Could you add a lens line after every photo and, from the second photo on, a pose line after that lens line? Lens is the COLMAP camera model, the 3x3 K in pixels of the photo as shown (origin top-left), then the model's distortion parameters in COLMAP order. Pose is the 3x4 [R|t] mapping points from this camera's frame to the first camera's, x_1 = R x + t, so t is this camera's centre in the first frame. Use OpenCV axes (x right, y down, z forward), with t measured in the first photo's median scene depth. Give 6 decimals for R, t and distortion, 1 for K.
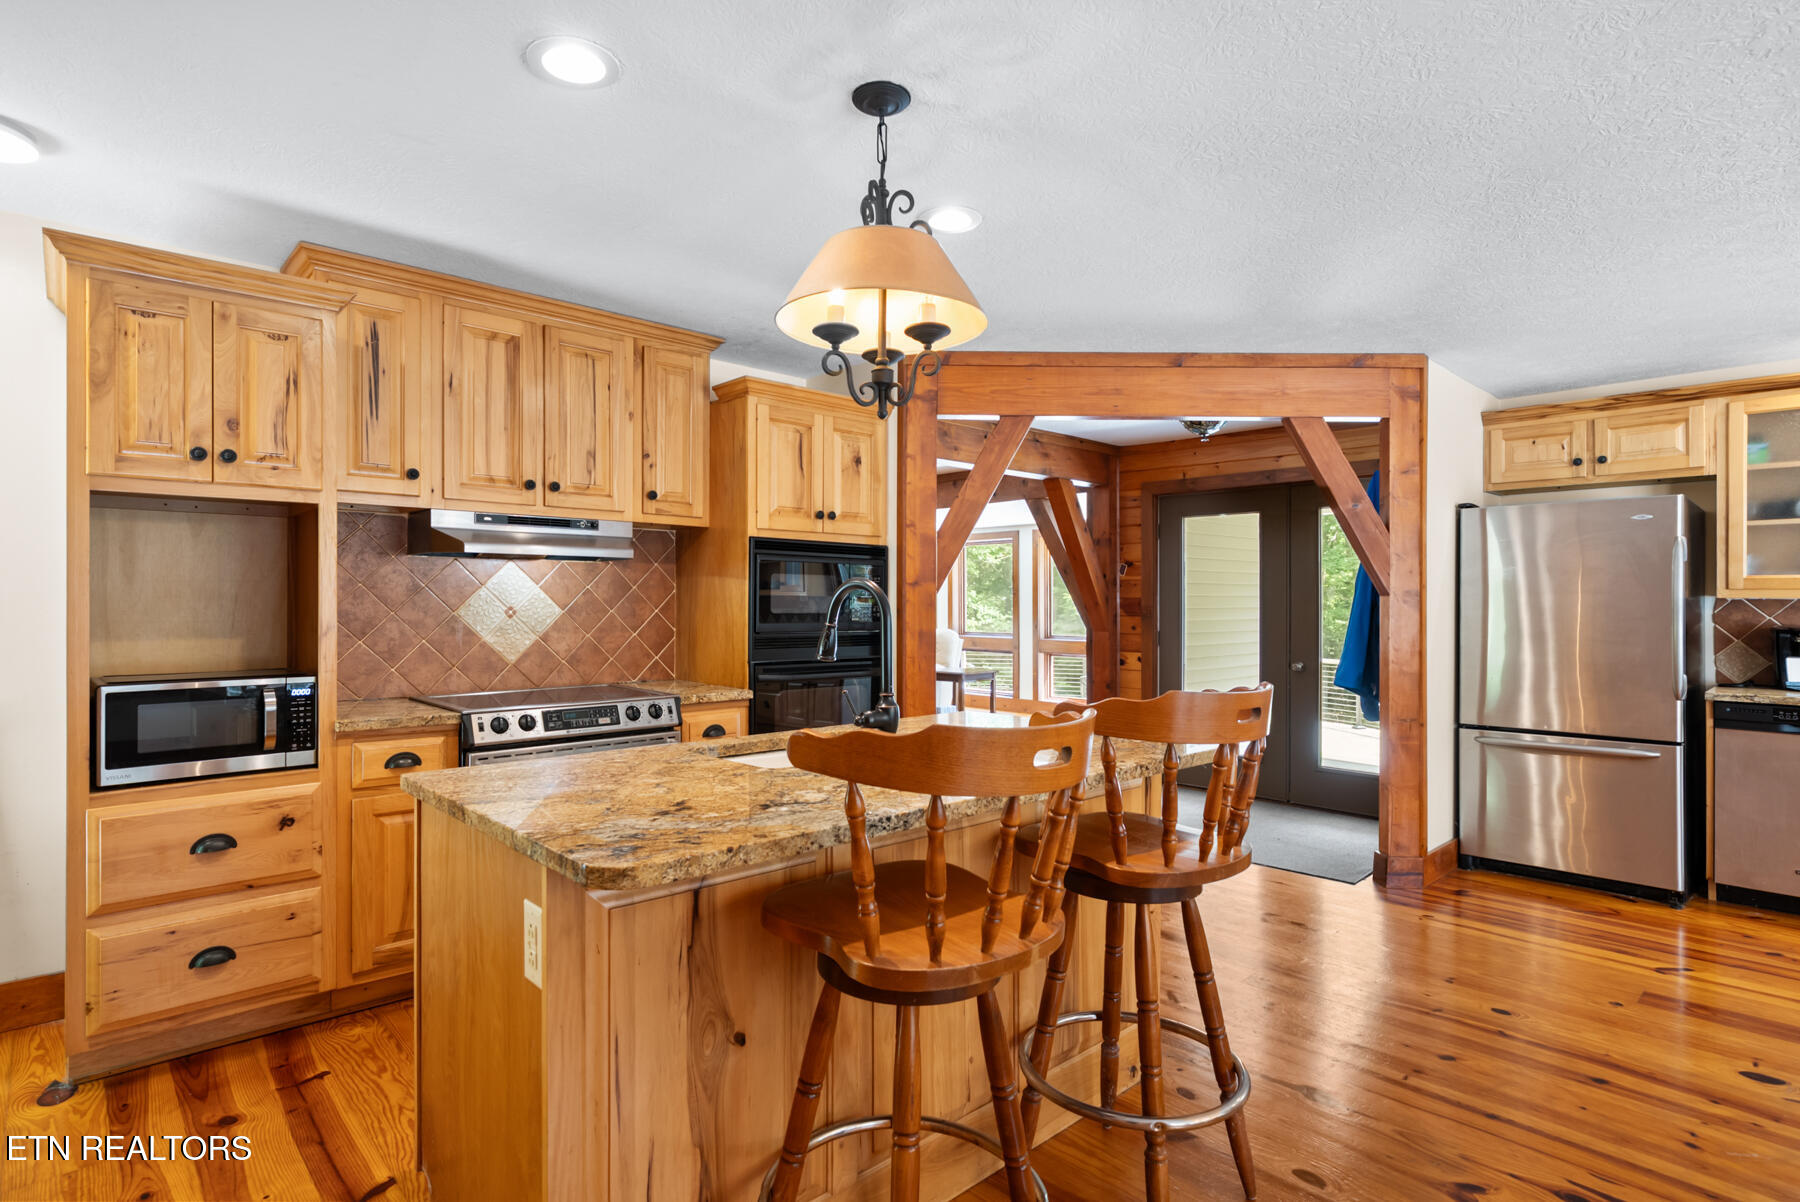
lens RADIAL K [[909.5, 0, 894.2], [0, 909.5, 602.0], [0, 0, 1]] dist [0.003334, 0.000186]
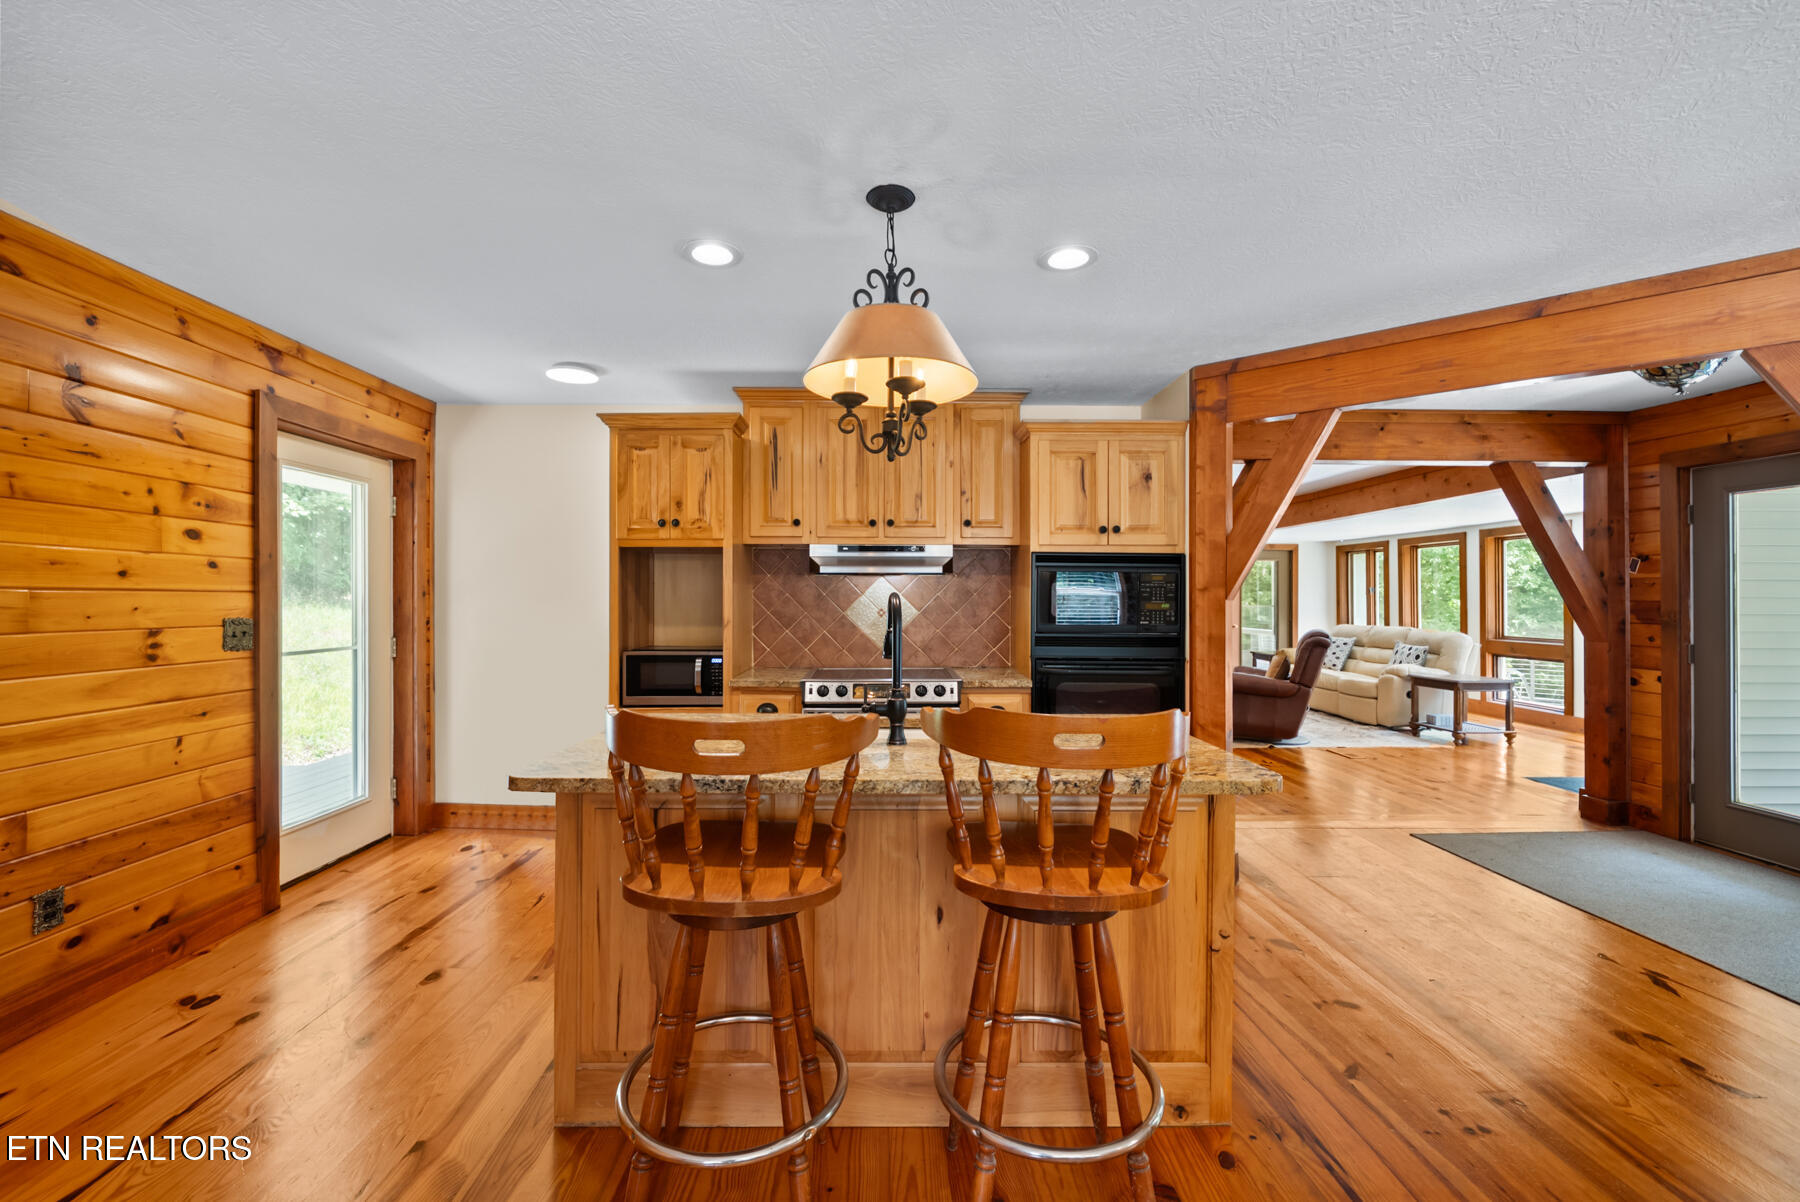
lens RADIAL K [[746.8, 0, 893.9], [0, 746.8, 595.1], [0, 0, 1]] dist [0.000177, -0.000484]
pose [[0.746544, -0.003187, -0.665328, 0.352315], [-0.000657, 0.999985, -0.005527, -0.009355], [0.665336, 0.004564, 0.746530, 0.140777]]
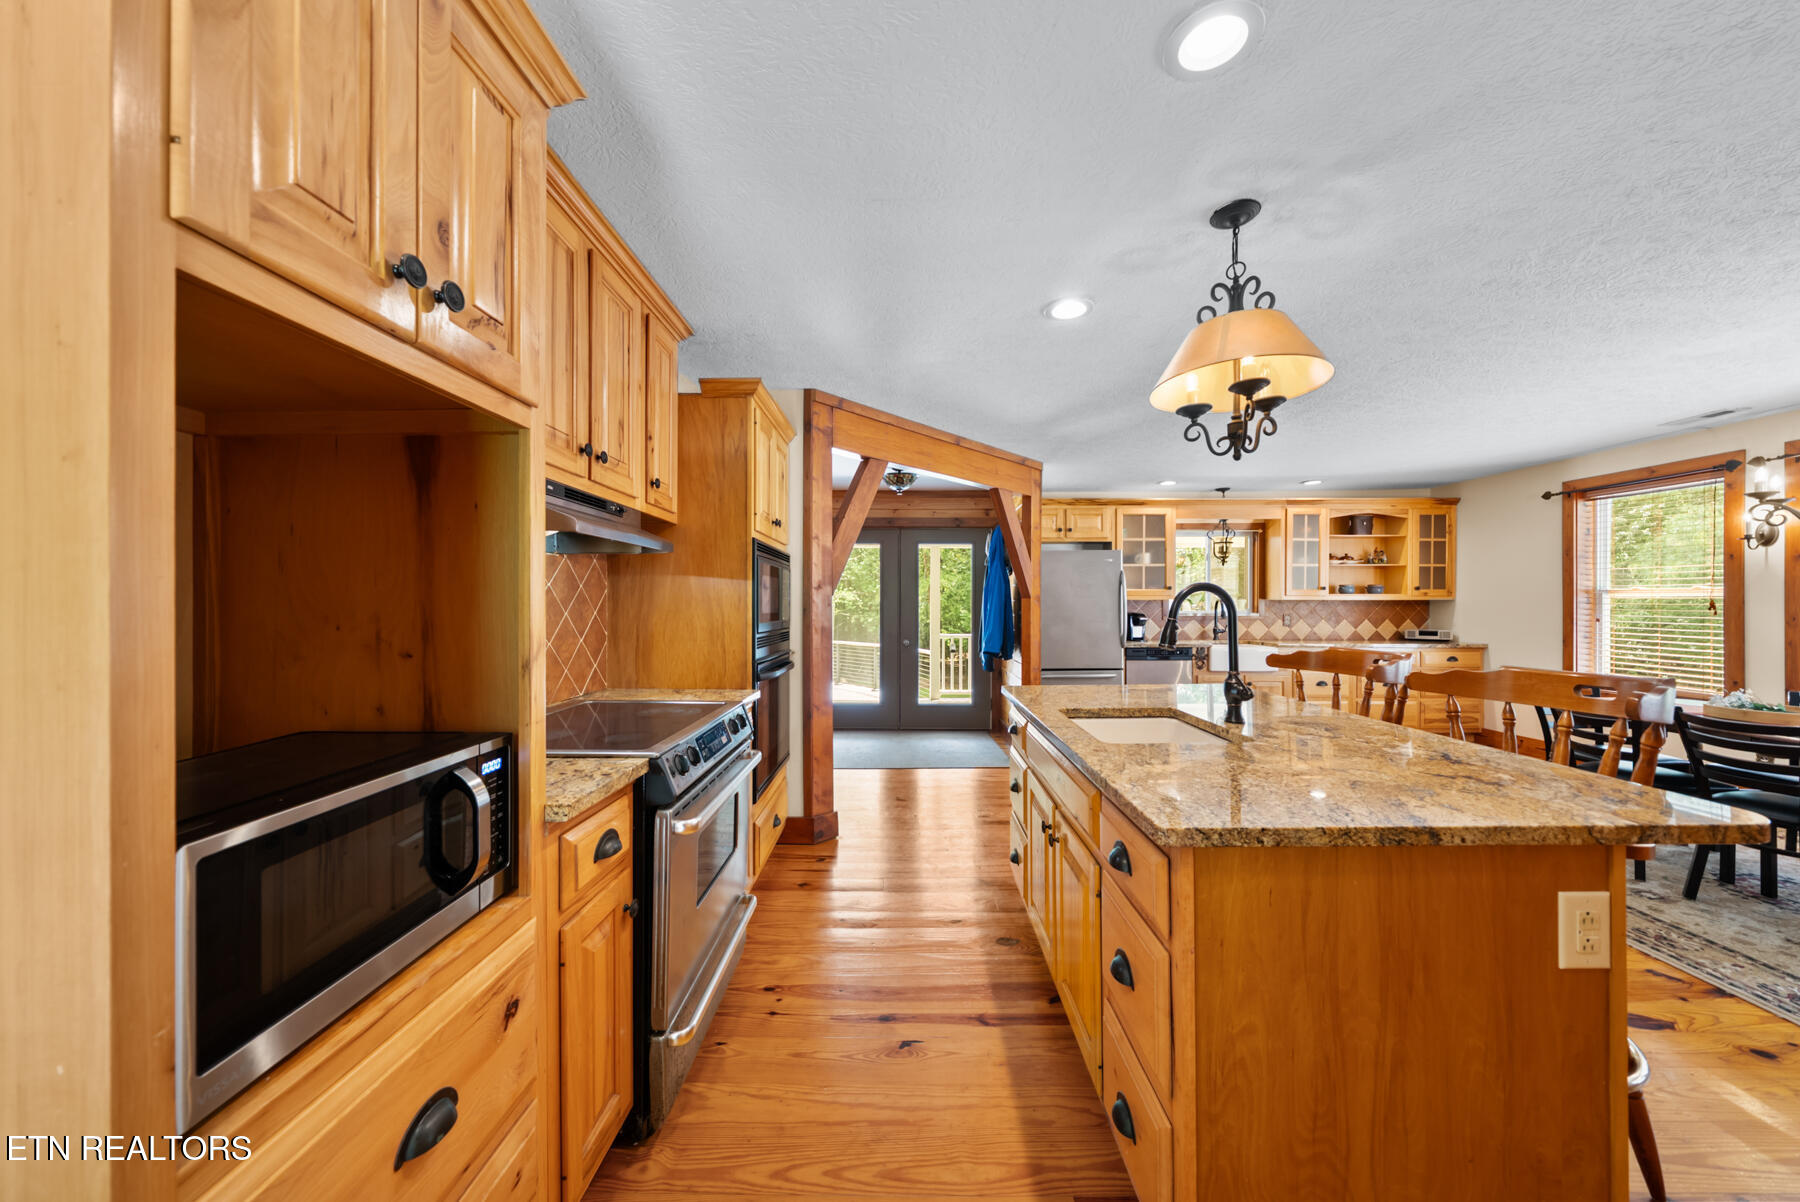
lens RADIAL K [[619.3, 0, 897.1], [0, 619.3, 602.3], [0, 0, 1]] dist [-0.004898, 0.000277]
pose [[0.687554, -0.002131, 0.726130, -0.534325], [0.002738, 0.999996, 0.000342, 0.000200], [-0.726128, 0.001753, 0.687558, 0.402991]]
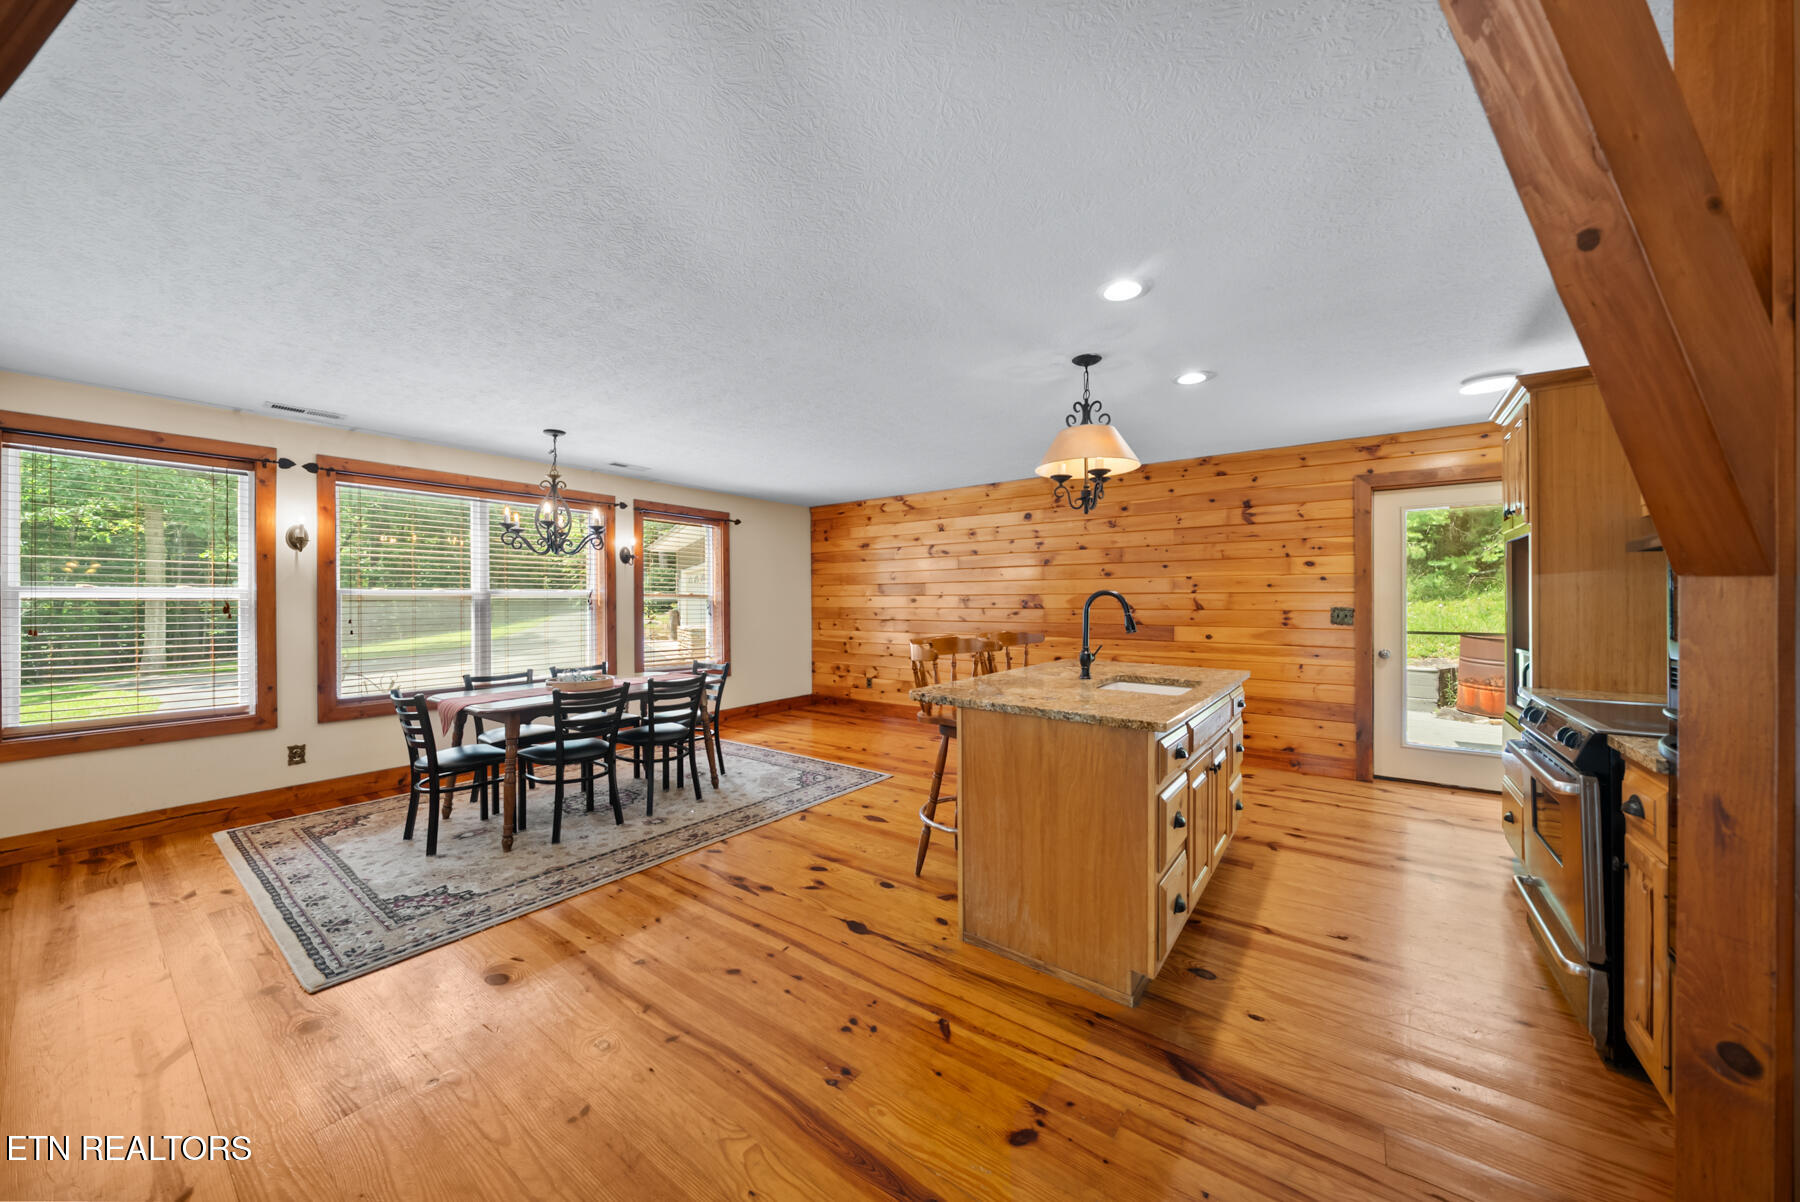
lens RADIAL K [[619.3, 0, 894.1], [0, 619.3, 600.4], [0, 0, 1]] dist [-0.004898, 0.000277]
pose [[-0.983055, 0.000518, -0.183309, 0.366075], [0.000750, 0.999999, -0.001194, -0.000837], [0.183309, -0.001312, -0.983055, 1.248495]]
